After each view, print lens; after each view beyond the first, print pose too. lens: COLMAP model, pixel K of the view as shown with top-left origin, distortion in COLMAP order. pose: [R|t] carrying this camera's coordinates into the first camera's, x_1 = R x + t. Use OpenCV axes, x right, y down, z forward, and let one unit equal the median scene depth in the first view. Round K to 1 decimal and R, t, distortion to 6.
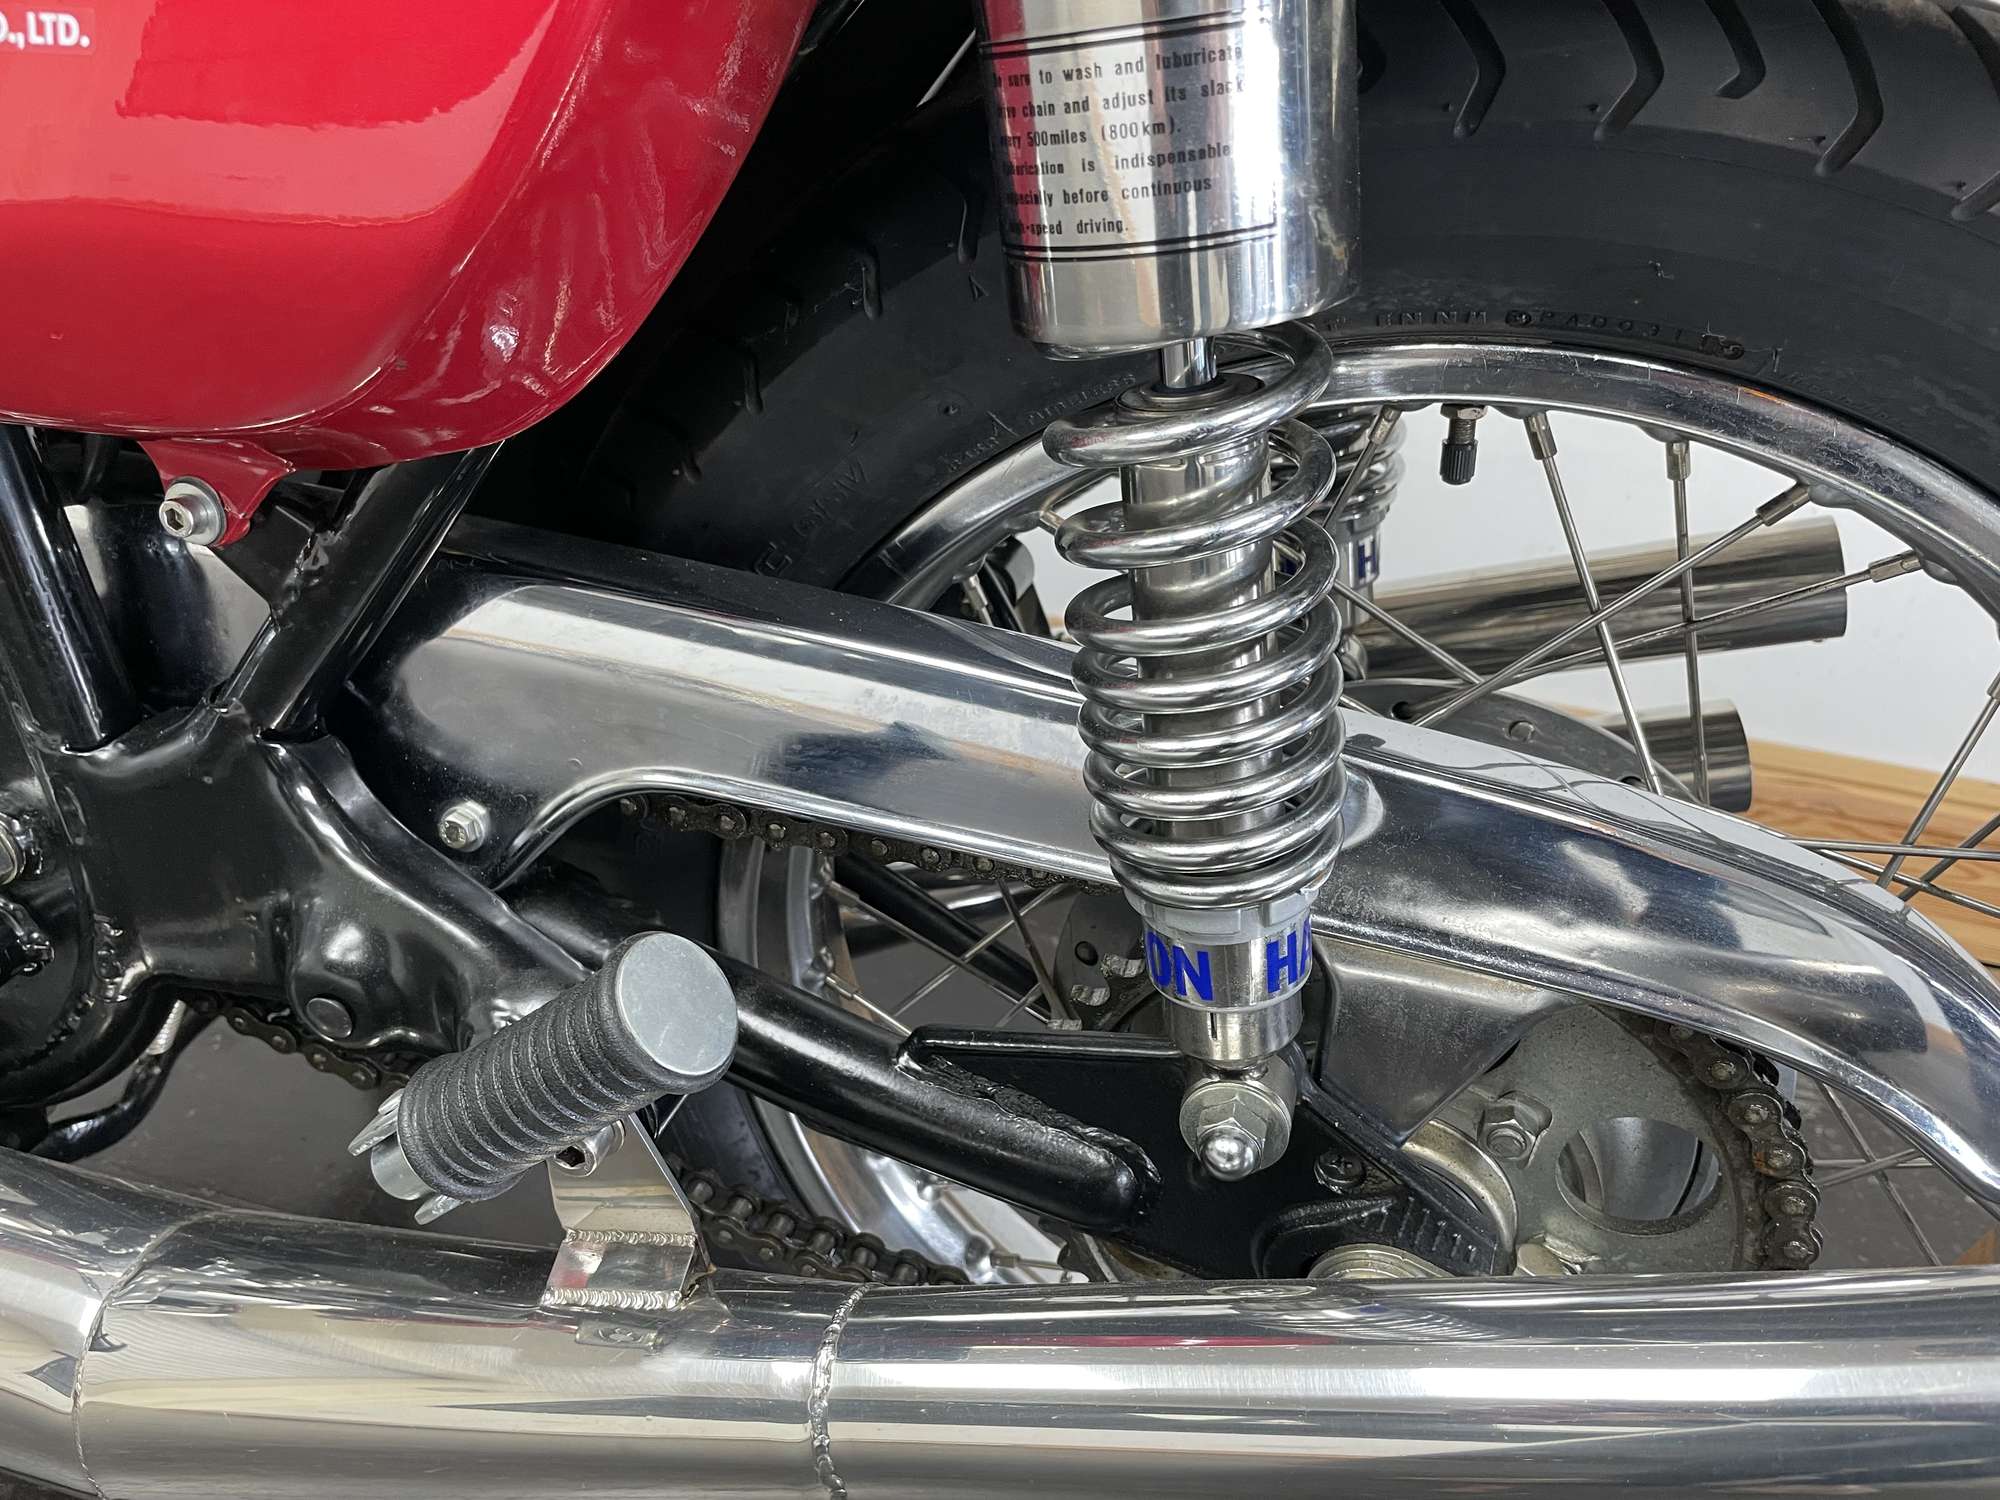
lens RADIAL K [[1531.5, 0, 992.4], [0, 1531.5, 757.4], [0, 0, 1]] dist [0.097956, -0.143262]
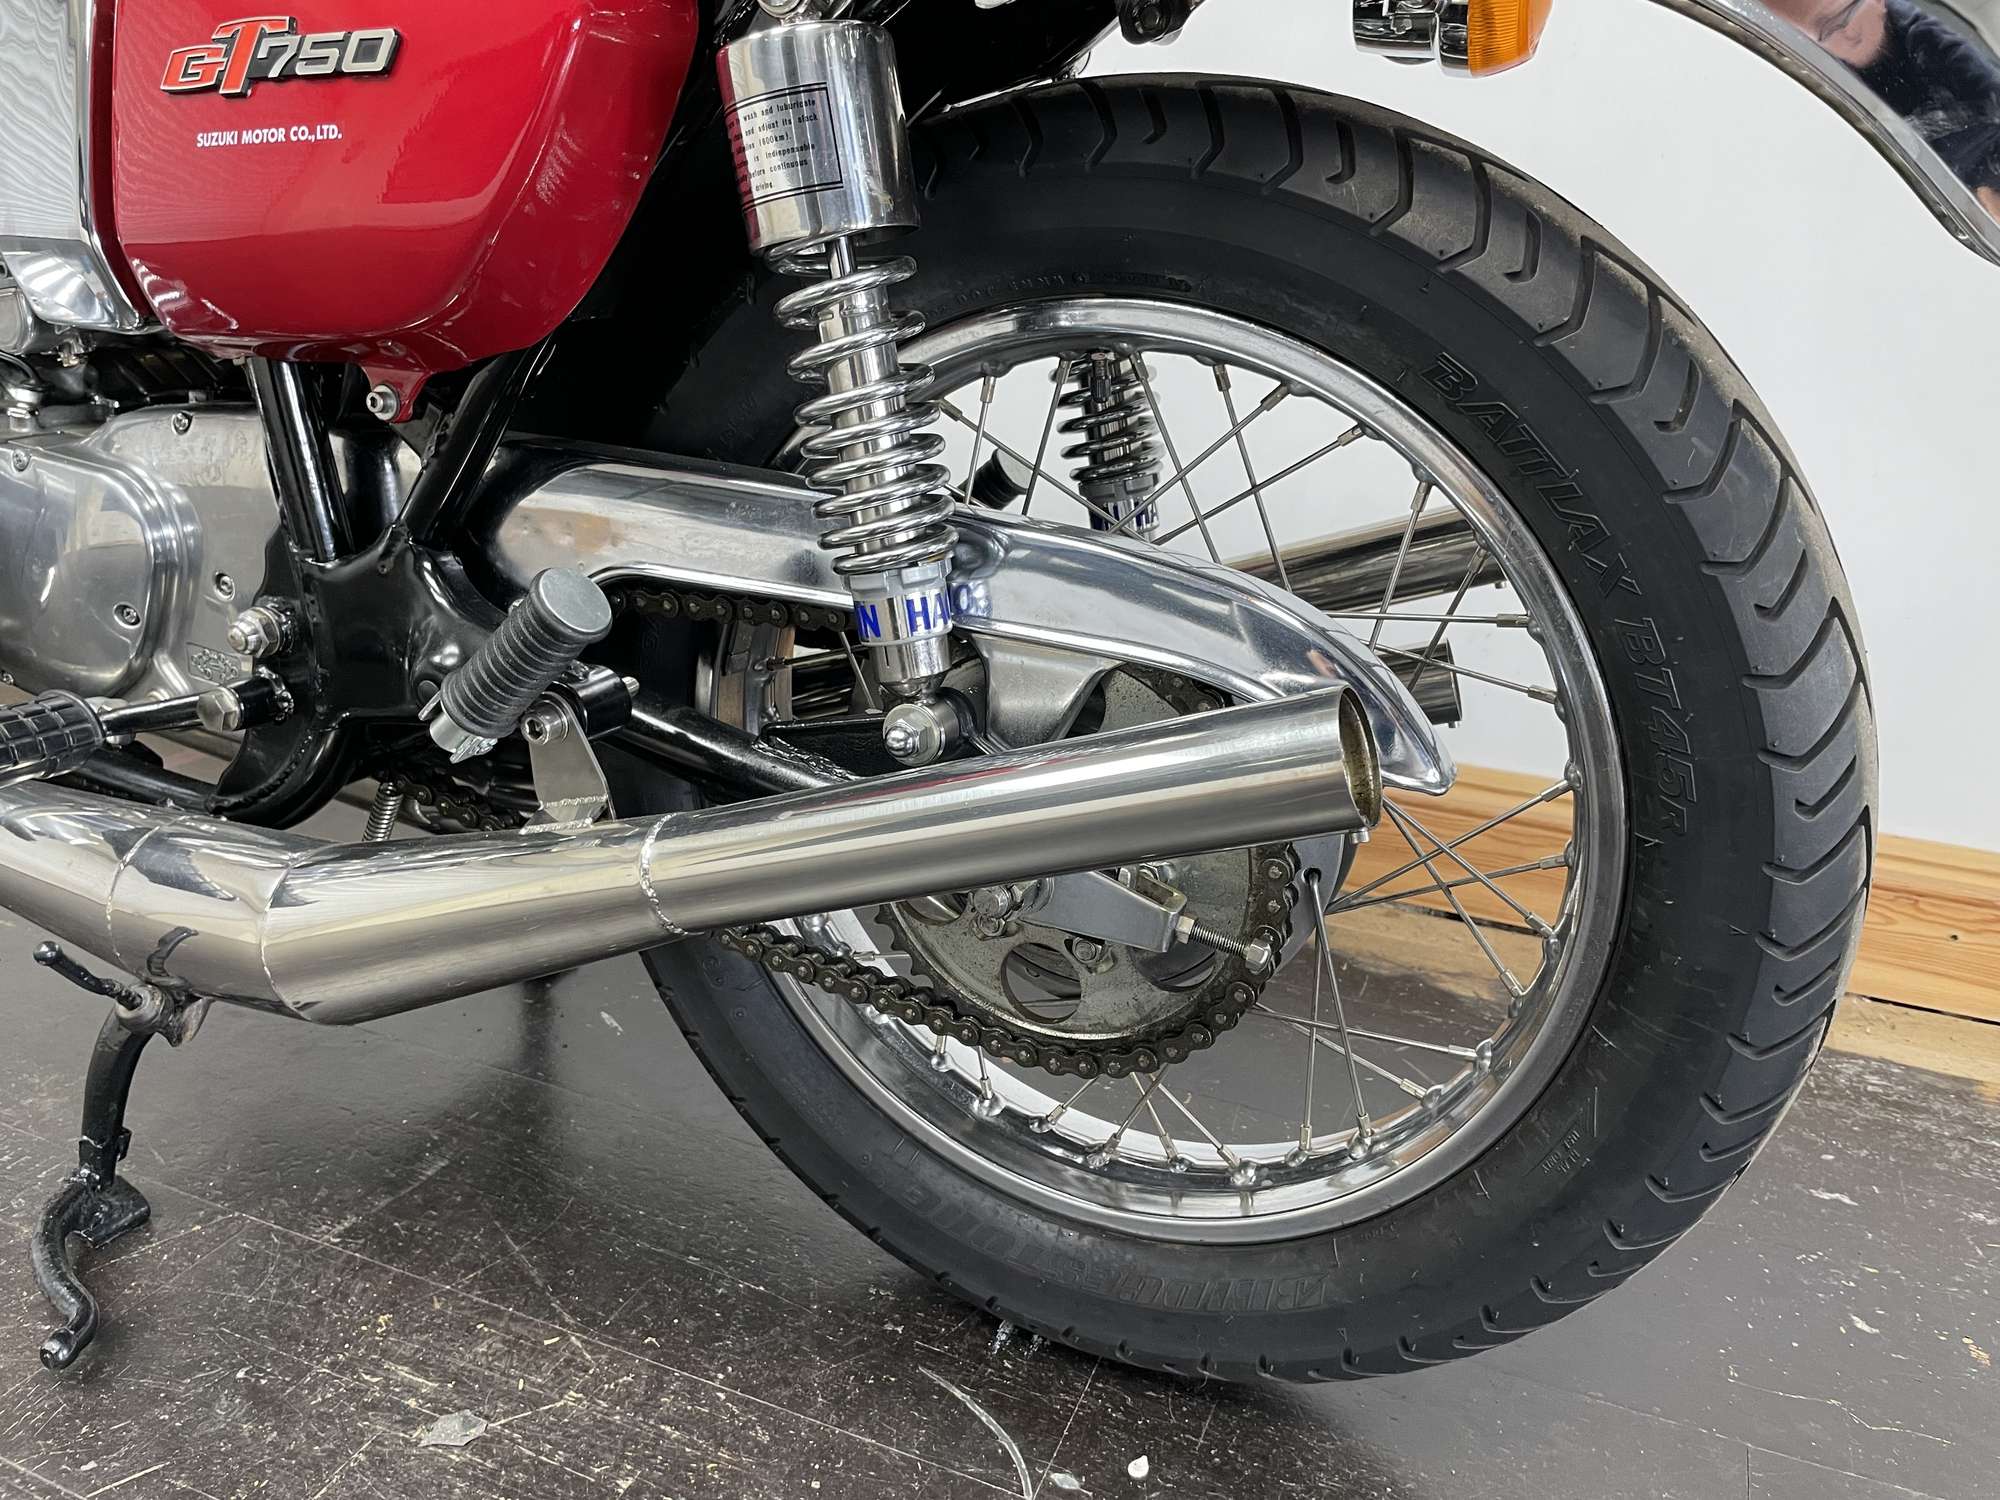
lens RADIAL K [[1515.1, 0, 986.3], [0, 1515.1, 747.0], [0, 0, 1]] dist [0.076937, -0.142490]
pose [[0.986218, 0.016002, -0.164678, 0.516969], [-0.045539, 0.983122, -0.177191, 0.547595], [0.159063, 0.182248, 0.970301, -0.605194]]
